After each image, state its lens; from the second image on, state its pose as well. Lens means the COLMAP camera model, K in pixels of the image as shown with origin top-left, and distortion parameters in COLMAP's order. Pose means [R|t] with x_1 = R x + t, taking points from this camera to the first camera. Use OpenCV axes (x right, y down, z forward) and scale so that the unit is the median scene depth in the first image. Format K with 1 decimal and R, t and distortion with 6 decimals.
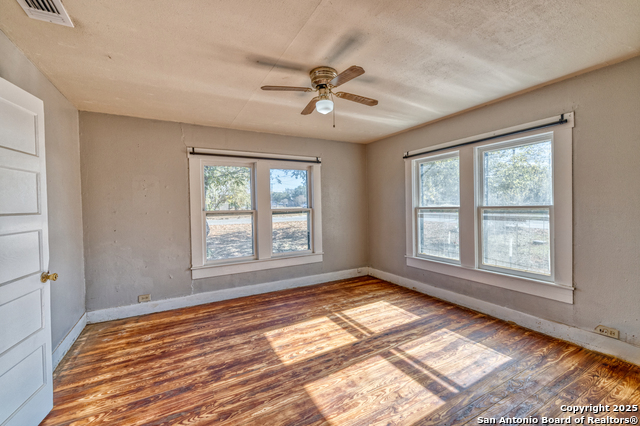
lens RADIAL K [[269.9, 0, 319.8], [0, 269.9, 201.3], [0, 0, 1]] dist [-0.000502, -0.000025]
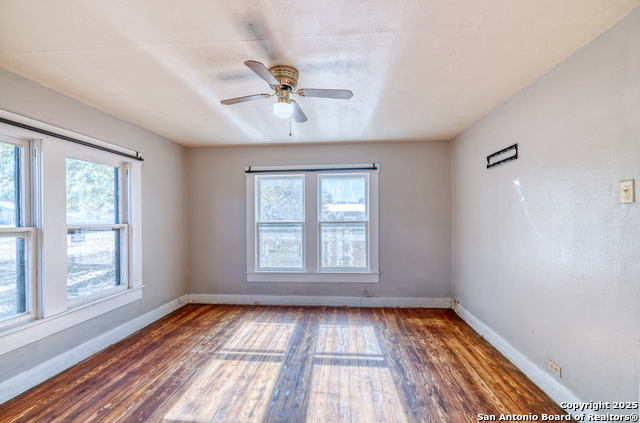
lens RADIAL K [[277.8, 0, 320.0], [0, 277.8, 211.5], [0, 0, 1]] dist [0.002089, 0.000332]
pose [[0.559168, 0.032571, 0.828414, -0.458772], [-0.017502, 0.999469, -0.027482, 0.006539], [-0.828870, 0.000868, 0.559441, 0.260757]]
